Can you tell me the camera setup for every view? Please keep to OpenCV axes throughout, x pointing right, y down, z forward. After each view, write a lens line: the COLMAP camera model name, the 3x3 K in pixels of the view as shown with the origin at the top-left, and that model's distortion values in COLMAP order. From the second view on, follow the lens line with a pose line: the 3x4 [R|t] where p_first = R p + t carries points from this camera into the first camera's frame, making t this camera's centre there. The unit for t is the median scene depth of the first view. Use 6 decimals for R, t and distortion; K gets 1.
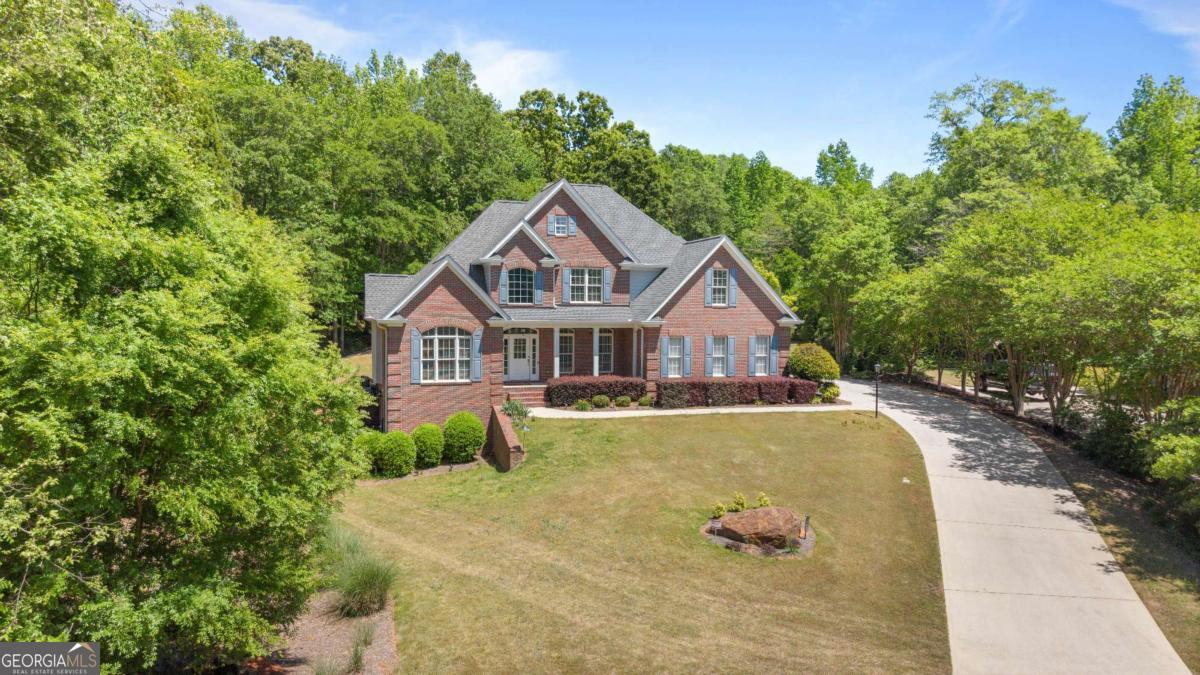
lens RADIAL K [[860.7, 0, 613.3], [0, 860.7, 337.1], [0, 0, 1]] dist [0.080135, -0.000519]
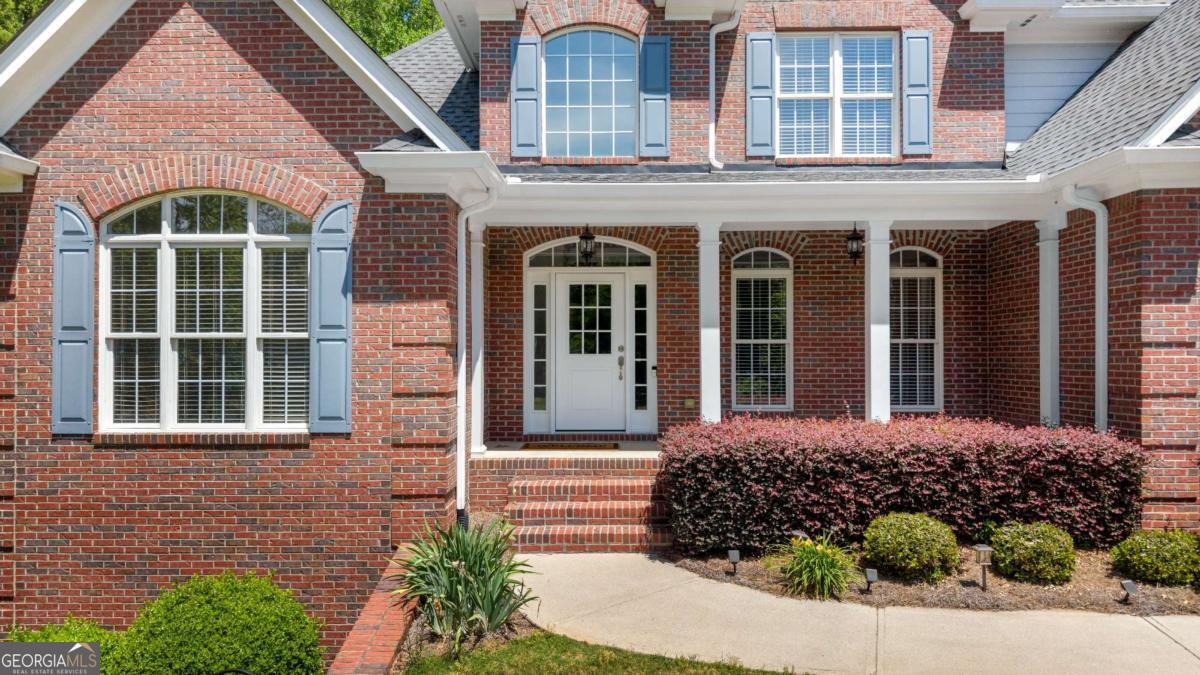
lens RADIAL K [[867.5, 0, 572.3], [0, 867.5, 348.3], [0, 0, 1]] dist [0.011858, 0.000756]
pose [[0.940931, -0.013515, -0.338328, -0.018455], [-0.003262, 0.998795, -0.048970, 0.036925], [0.338583, 0.047181, 0.939753, 0.741248]]
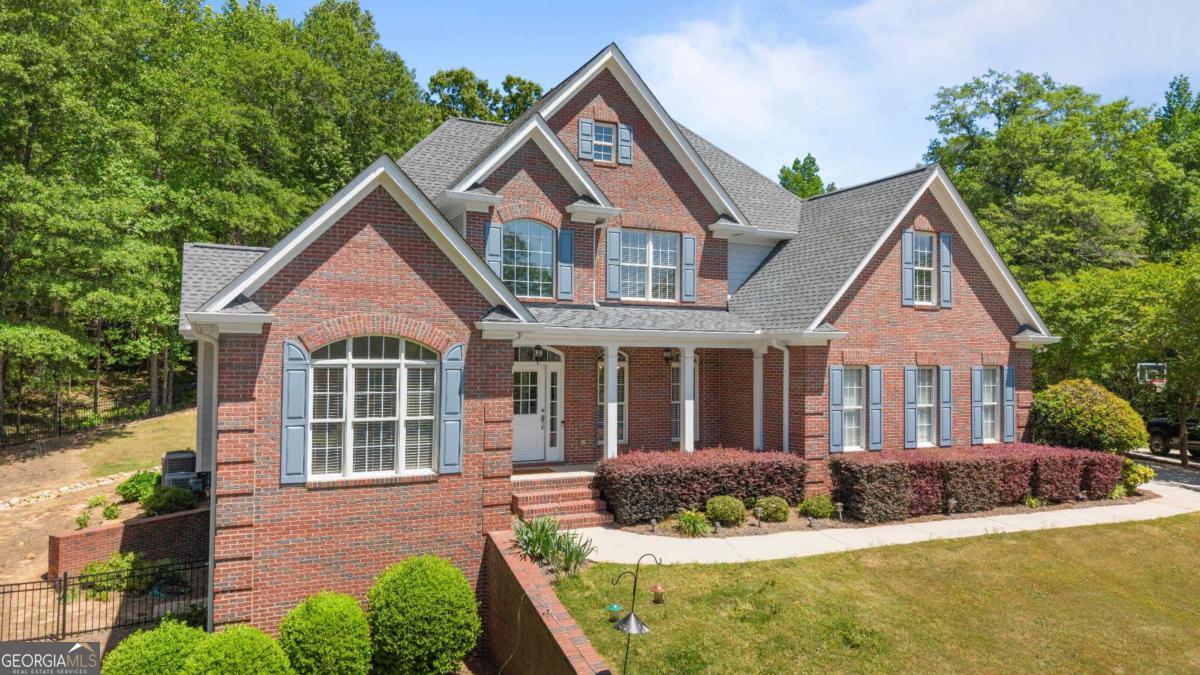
lens RADIAL K [[837.2, 0, 605.4], [0, 837.2, 338.8], [0, 0, 1]] dist [0.046641, -0.037800]
pose [[0.990314, 0.001145, 0.138839, -0.129693], [0.007390, 0.998114, -0.060947, 0.011902], [-0.138647, 0.061383, 0.988438, 0.548428]]
